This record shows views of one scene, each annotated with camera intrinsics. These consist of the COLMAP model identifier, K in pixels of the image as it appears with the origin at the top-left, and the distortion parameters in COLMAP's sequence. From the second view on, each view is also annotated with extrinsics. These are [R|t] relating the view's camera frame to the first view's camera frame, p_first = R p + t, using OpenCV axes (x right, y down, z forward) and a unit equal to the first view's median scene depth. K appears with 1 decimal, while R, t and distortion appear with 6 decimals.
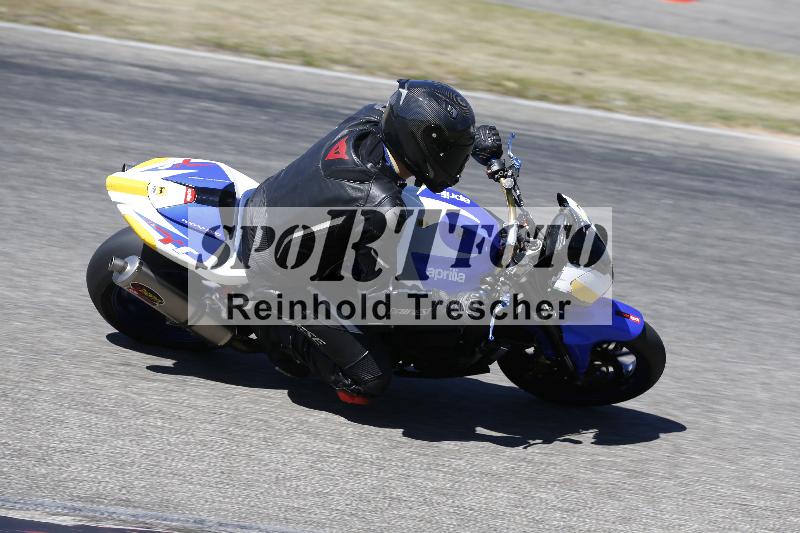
lens RADIAL K [[3704.1, 0, 400.0], [0, 3704.1, 266.5], [0, 0, 1]] dist [1.872916, -84.019614]
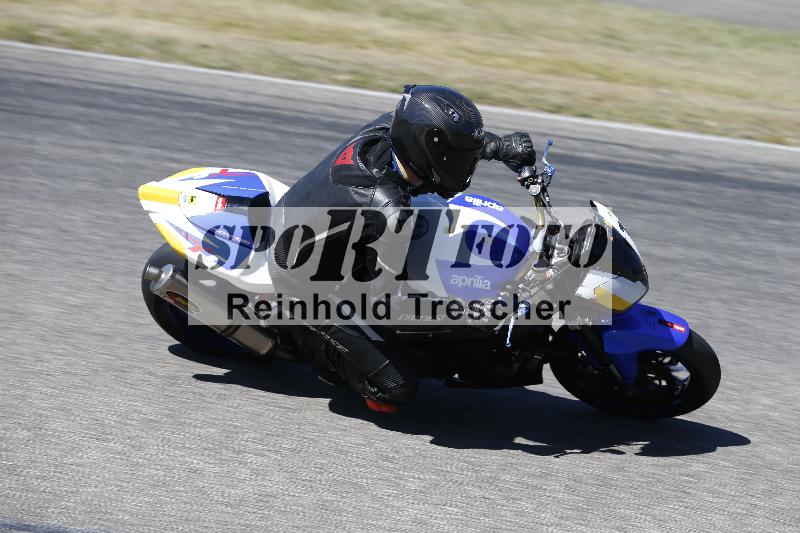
lens RADIAL K [[3704.1, 0, 400.0], [0, 3704.1, 266.5], [0, 0, 1]] dist [1.872916, -84.019614]
pose [[0.975706, -0.006651, -0.218984, 0.209807], [-0.001045, 0.999386, -0.035010, 0.032797], [0.219083, 0.034388, 0.975100, 0.020163]]
